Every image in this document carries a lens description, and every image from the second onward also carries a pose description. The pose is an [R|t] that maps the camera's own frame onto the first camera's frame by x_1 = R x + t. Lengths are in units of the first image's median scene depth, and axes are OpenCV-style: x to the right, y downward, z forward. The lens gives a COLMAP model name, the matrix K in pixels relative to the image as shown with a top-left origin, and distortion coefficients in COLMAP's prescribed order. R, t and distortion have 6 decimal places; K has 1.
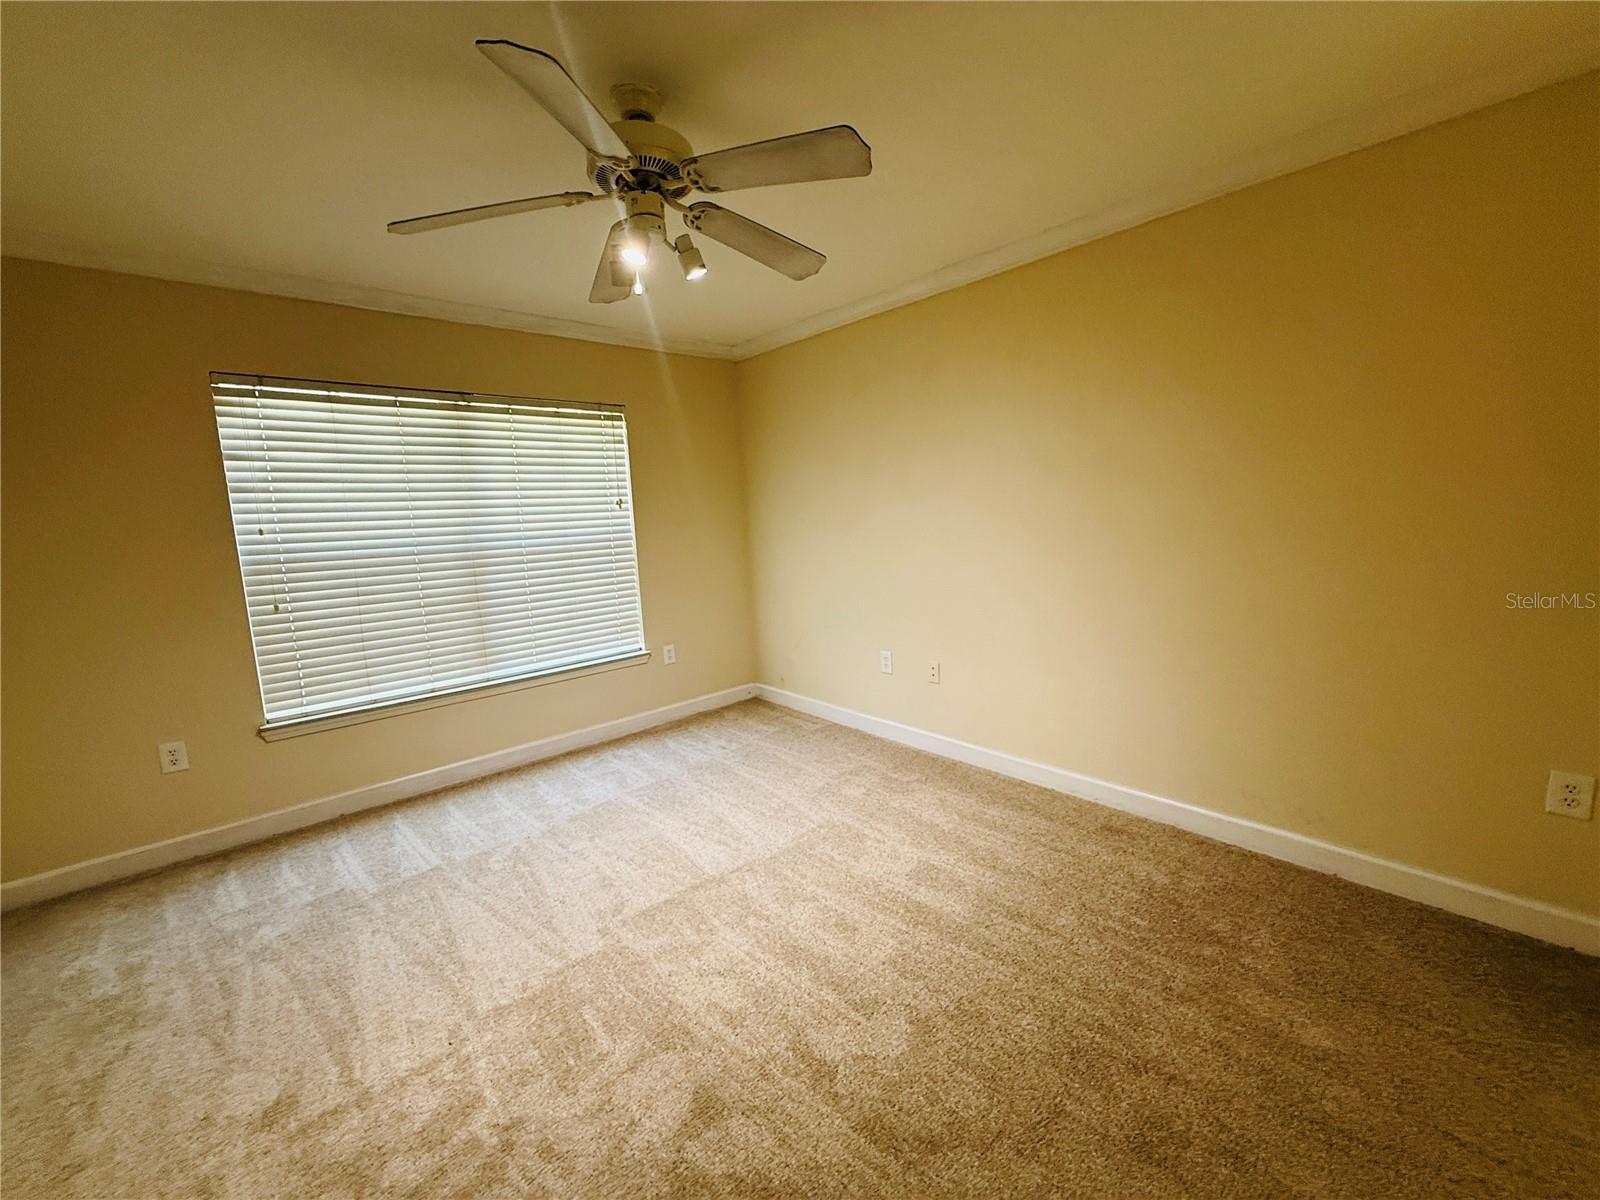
lens RADIAL K [[639.4, 0, 800.0], [0, 639.4, 600.0], [0, 0, 1]] dist [0.000988, 0.000001]
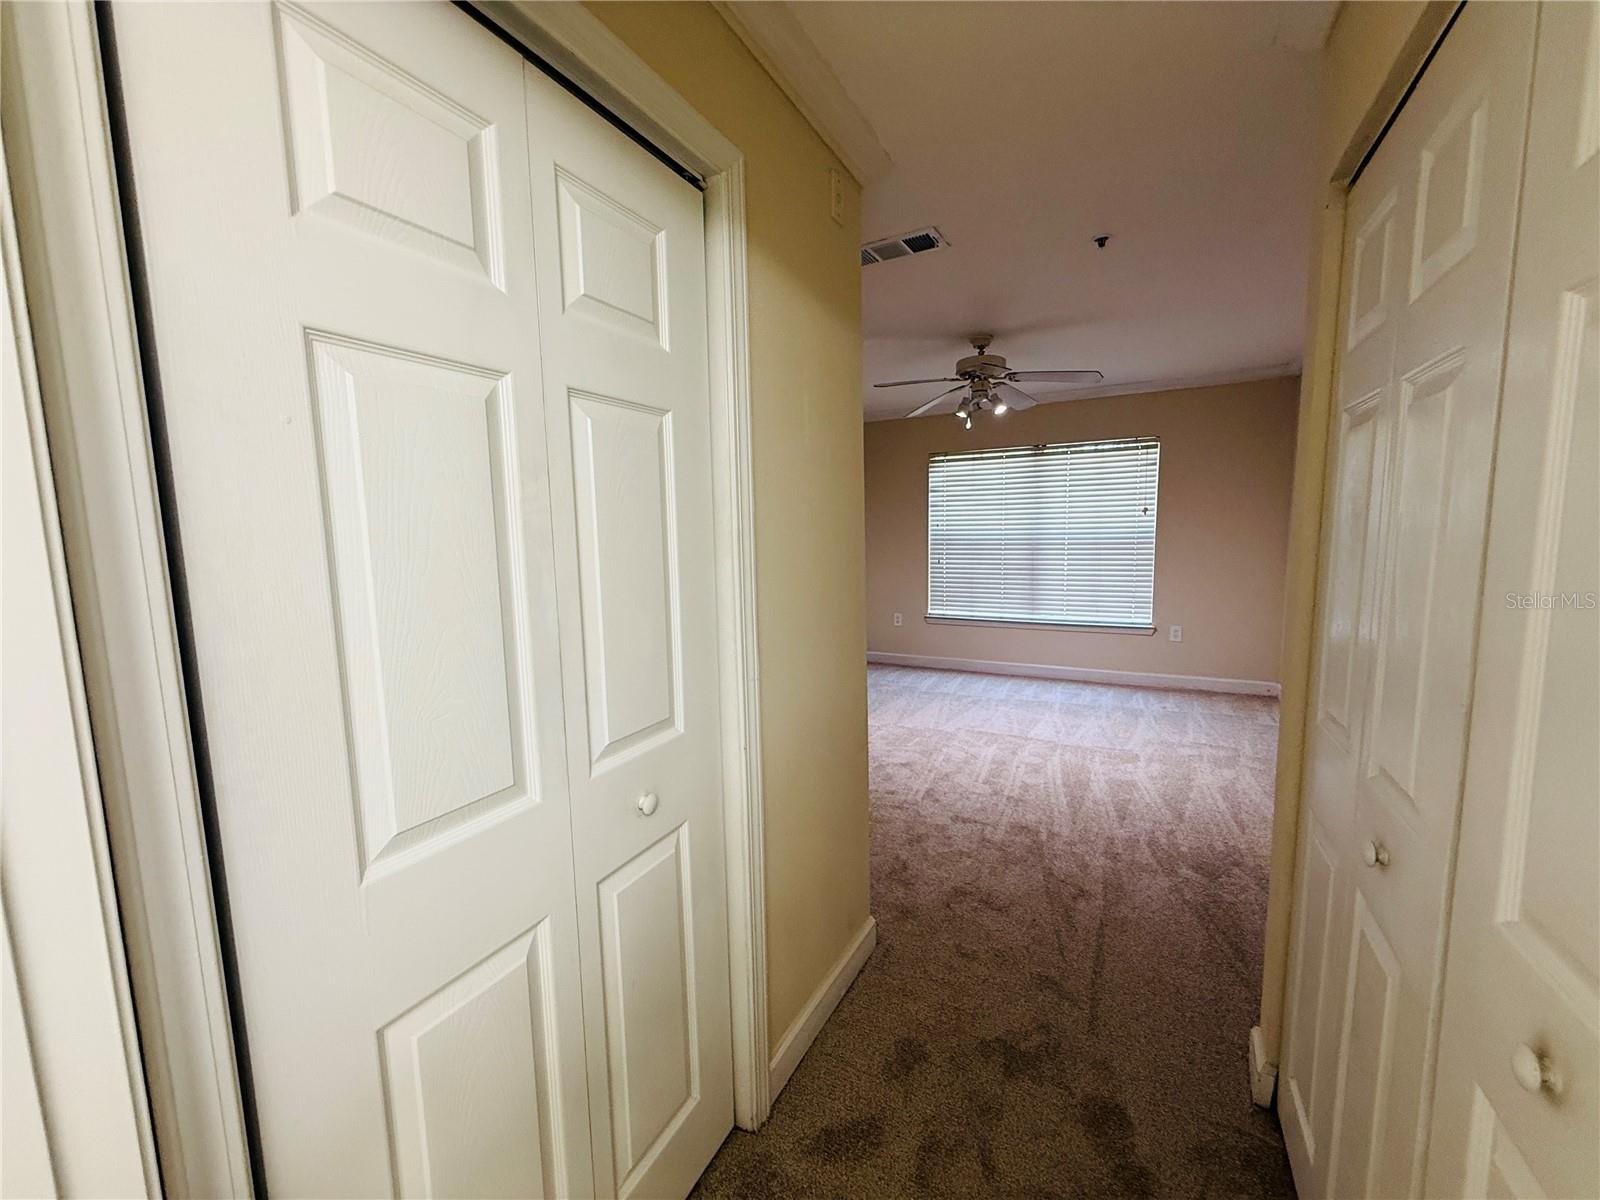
lens RADIAL K [[651.8, 0, 795.9], [0, 651.8, 601.0], [0, 0, 1]] dist [-0.000278, -0.000018]
pose [[0.337357, 0.143967, -0.930303, 1.018314], [-0.122120, 0.986579, 0.108392, -0.033794], [0.933422, 0.077042, 0.350411, -0.180099]]
